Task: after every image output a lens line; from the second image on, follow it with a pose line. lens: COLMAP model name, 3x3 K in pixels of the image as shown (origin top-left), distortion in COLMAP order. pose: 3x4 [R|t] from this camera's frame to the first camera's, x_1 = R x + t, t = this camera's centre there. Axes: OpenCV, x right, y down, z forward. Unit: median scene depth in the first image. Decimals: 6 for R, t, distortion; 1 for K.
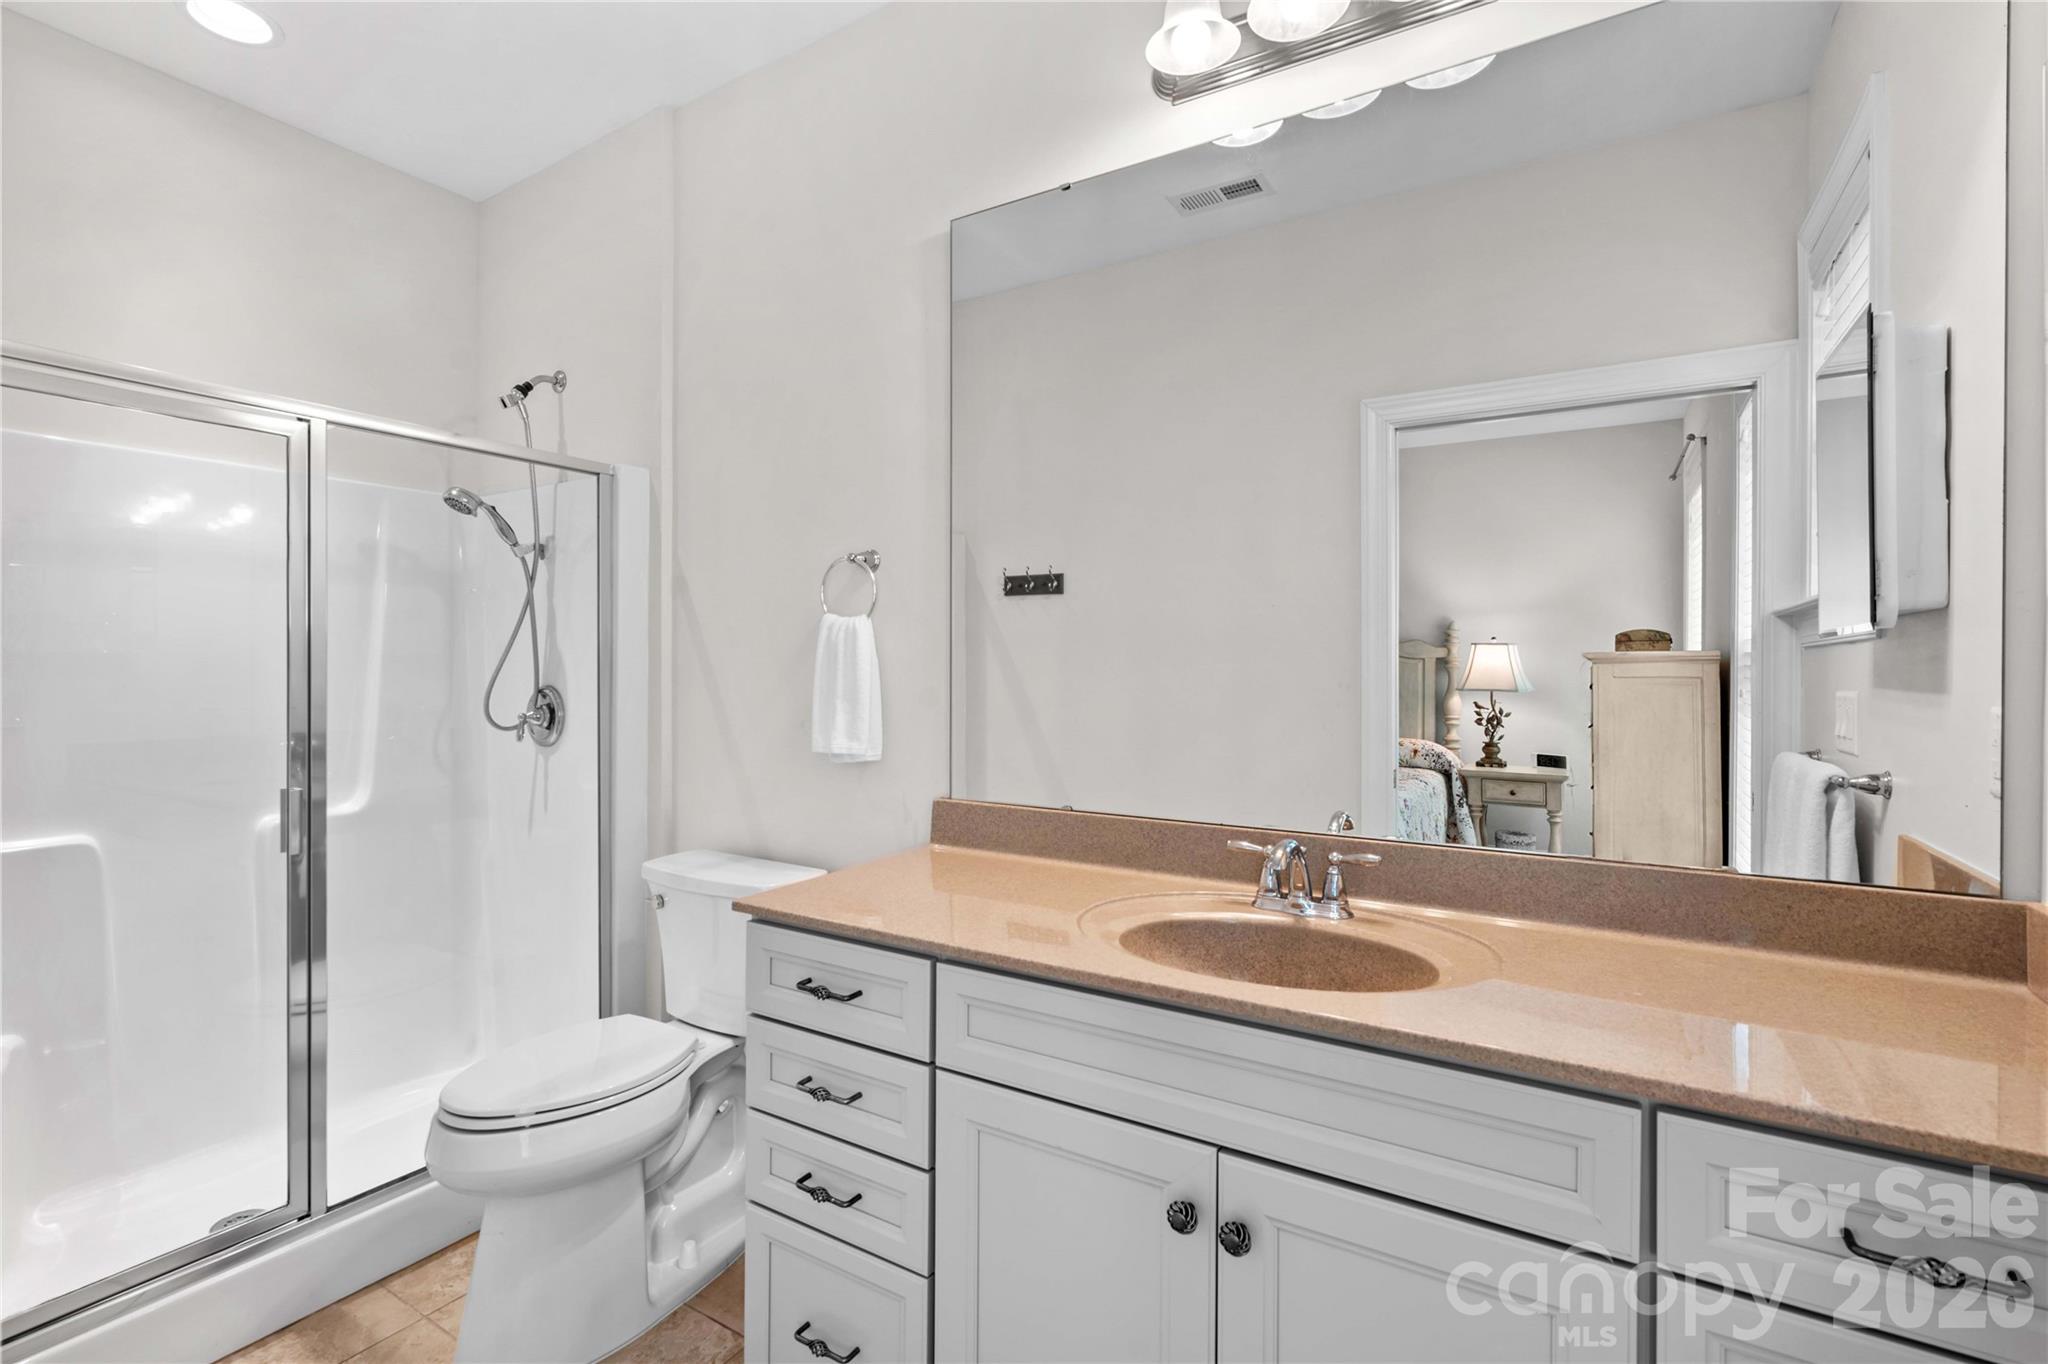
lens RADIAL K [[932.5, 0, 1022.8], [0, 932.5, 672.0], [0, 0, 1]] dist [-0.007847, 0.004607]
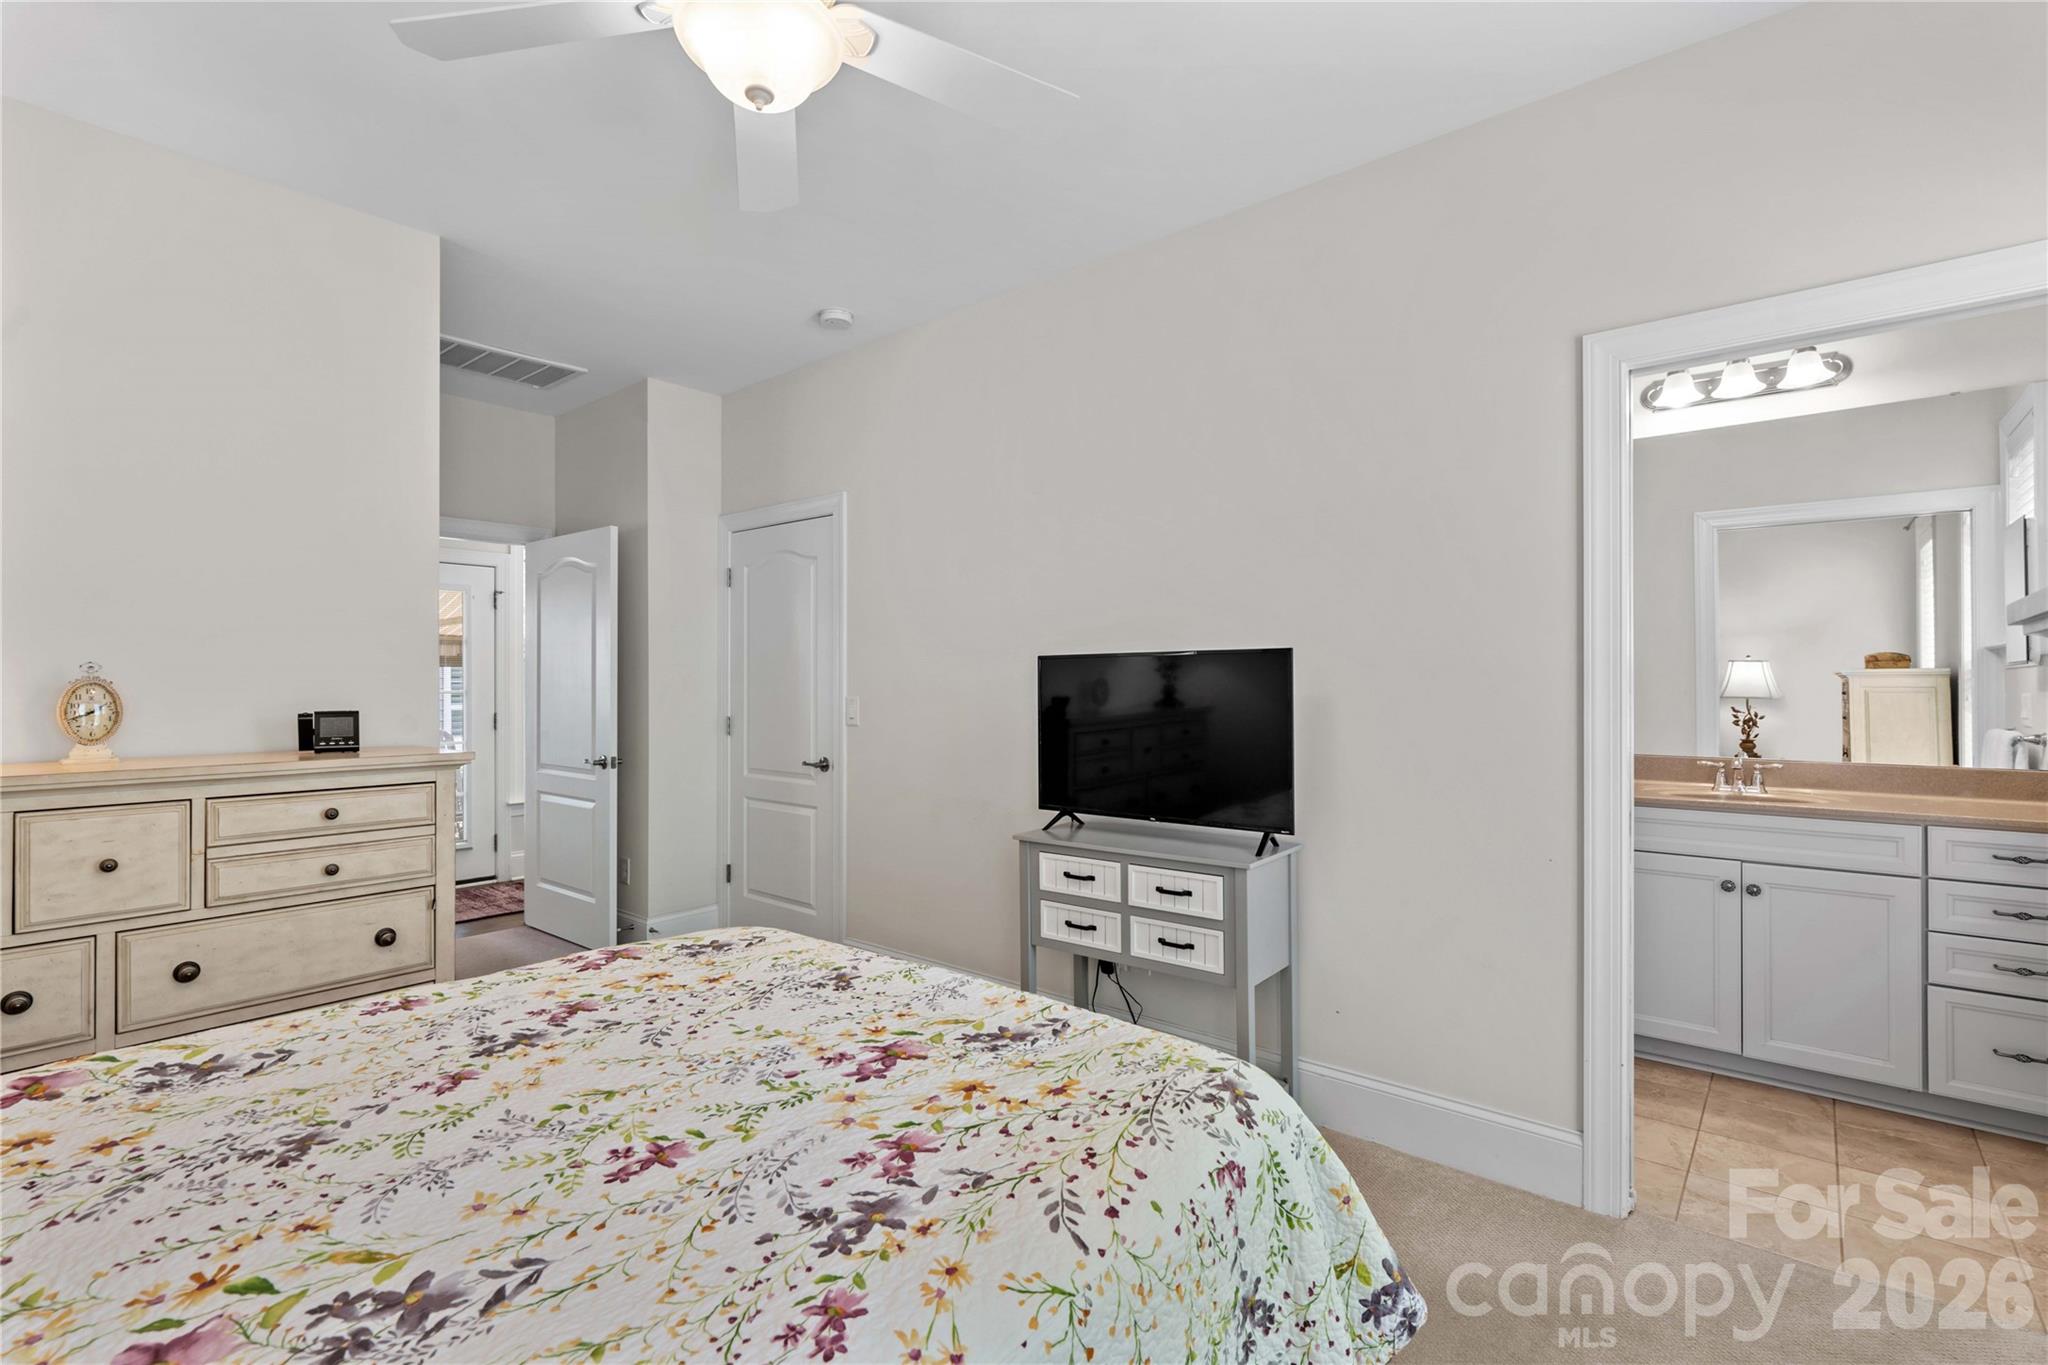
lens RADIAL K [[932.5, 0, 1028.1], [0, 932.5, 669.2], [0, 0, 1]] dist [-0.007847, 0.004607]
pose [[0.990155, -0.006270, -0.139836, -0.643969], [0.003778, 0.999829, -0.018081, -0.001230], [0.139926, 0.017375, 0.990010, -0.869840]]
